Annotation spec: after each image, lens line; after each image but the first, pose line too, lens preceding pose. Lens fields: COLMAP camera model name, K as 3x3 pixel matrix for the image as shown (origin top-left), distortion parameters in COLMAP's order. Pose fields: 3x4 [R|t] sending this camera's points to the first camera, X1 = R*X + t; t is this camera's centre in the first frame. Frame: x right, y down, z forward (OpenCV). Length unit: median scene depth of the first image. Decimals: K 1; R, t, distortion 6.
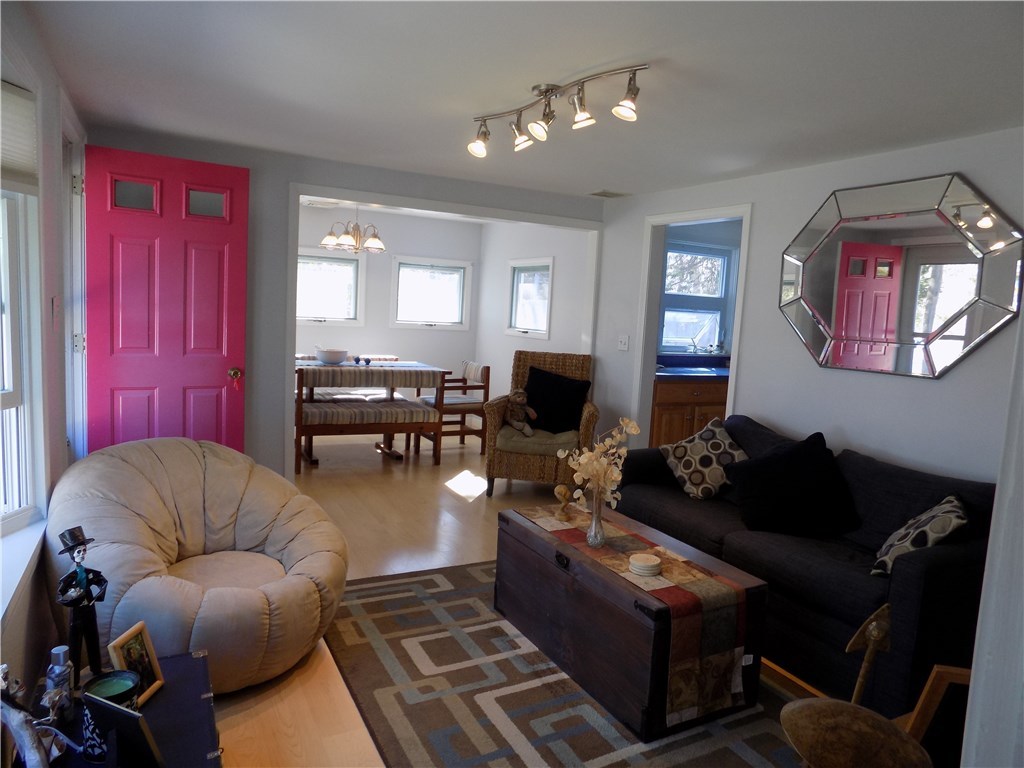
lens RADIAL K [[687.5, 0, 512.0], [0, 687.5, 379.2], [0, 0, 1]] dist [-0.081005, 0.089694]
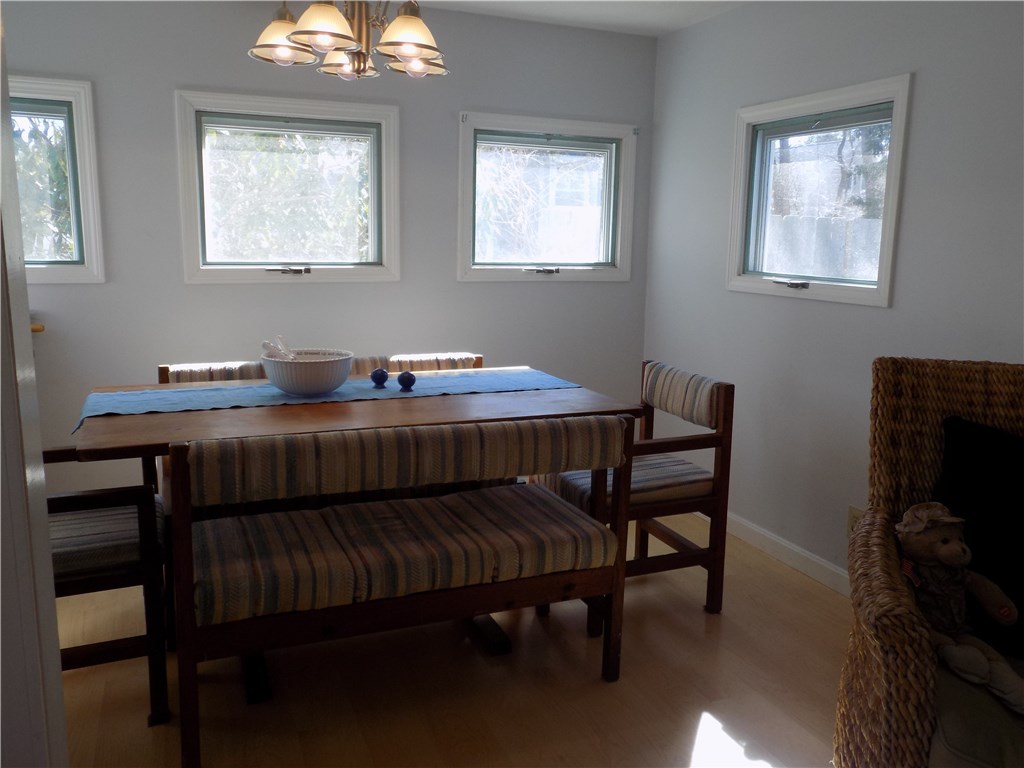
lens RADIAL K [[816.4, 0, 512.0], [0, 816.4, 384.0], [0, 0, 1]] dist [-0.016281, -0.001776]
pose [[0.995009, -0.017434, -0.098255, -0.111376], [0.024627, 0.997066, 0.072474, -0.055466], [0.096704, -0.074532, 0.992519, 0.570593]]
